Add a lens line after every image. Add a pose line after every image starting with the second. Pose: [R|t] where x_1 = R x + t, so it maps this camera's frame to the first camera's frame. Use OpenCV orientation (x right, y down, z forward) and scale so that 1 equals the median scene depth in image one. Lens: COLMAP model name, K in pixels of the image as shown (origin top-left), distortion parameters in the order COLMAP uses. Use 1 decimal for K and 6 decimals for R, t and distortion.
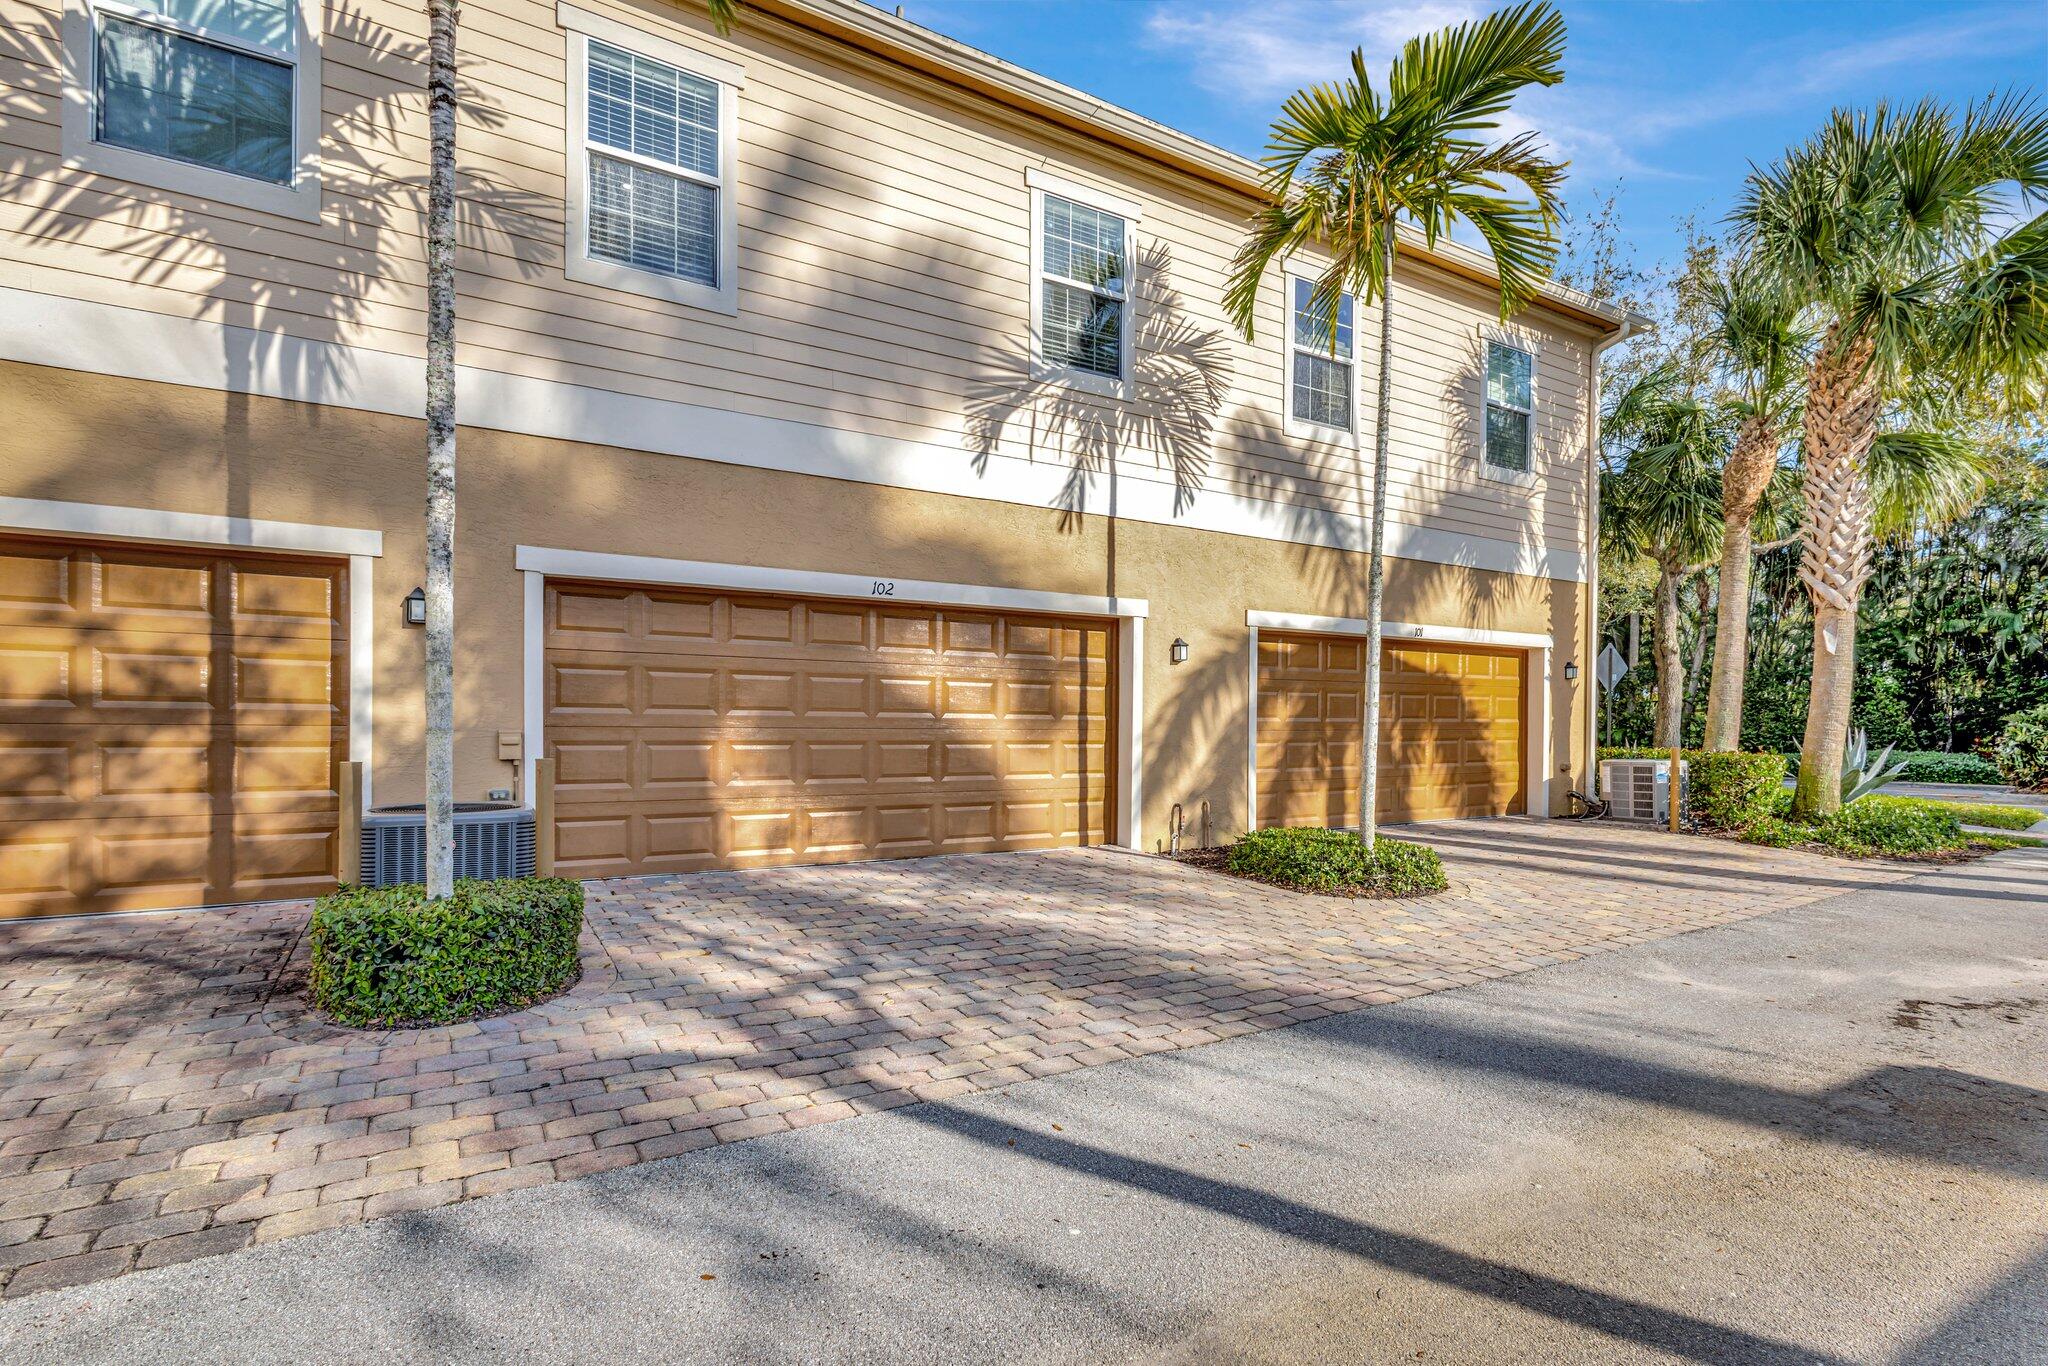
lens RADIAL K [[1001.1, 0, 1025.7], [0, 1001.1, 735.8], [0, 0, 1]] dist [-0.000160, -0.000285]
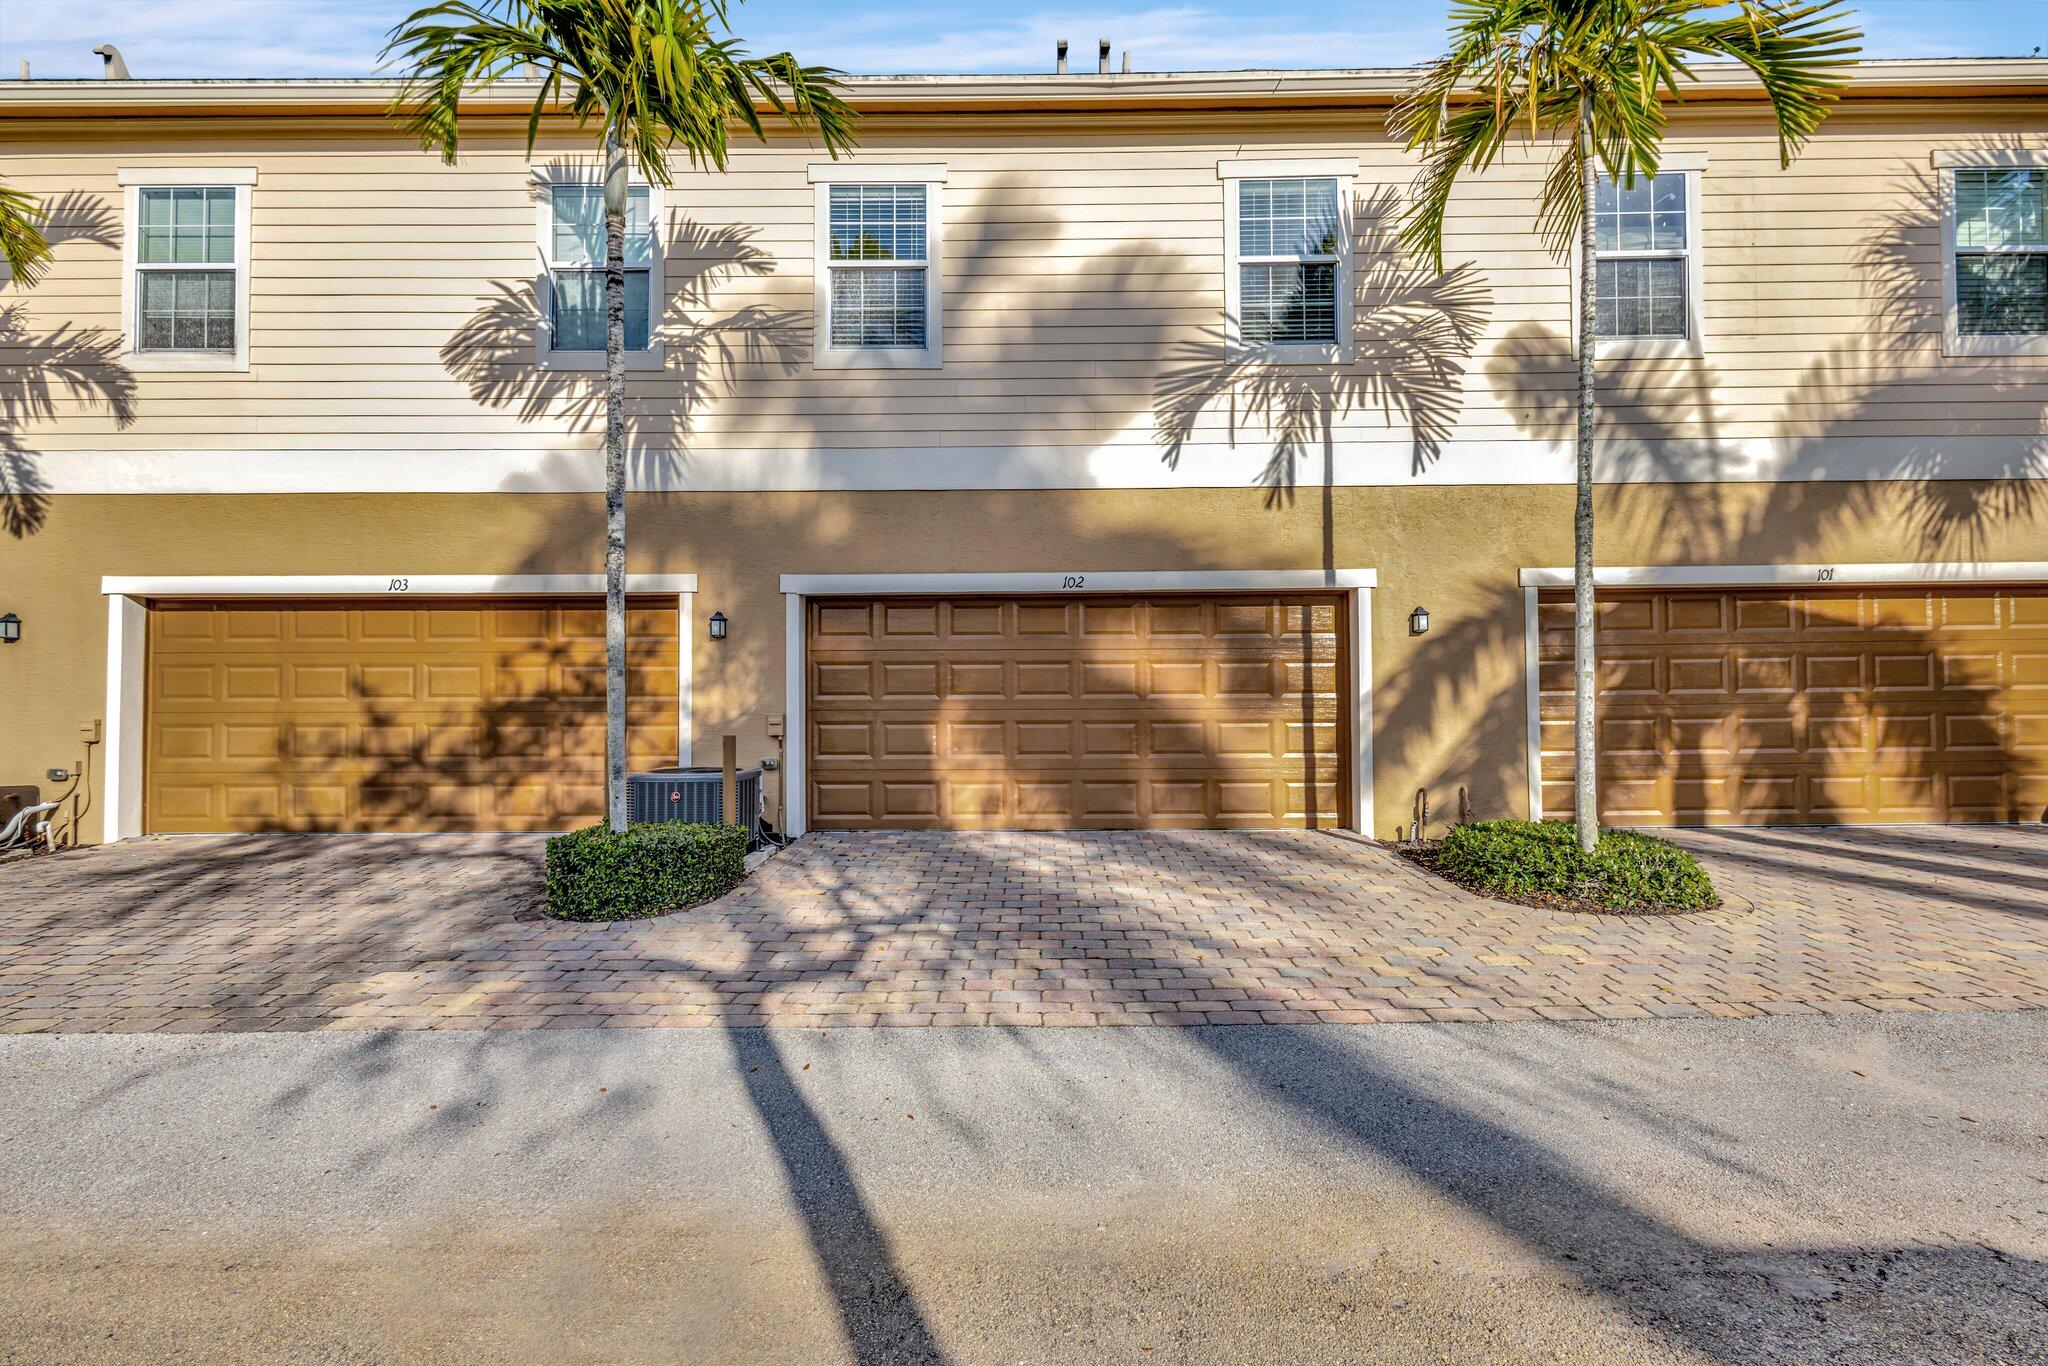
lens RADIAL K [[932.9, 0, 1024.0], [0, 932.9, 683.0], [0, 0, 1]] dist [0.000579, -0.000069]
pose [[0.845494, -0.024998, -0.533399, 0.343095], [0.007038, 0.999339, -0.035678, 0.000276], [0.533938, 0.026412, 0.845111, 0.101295]]
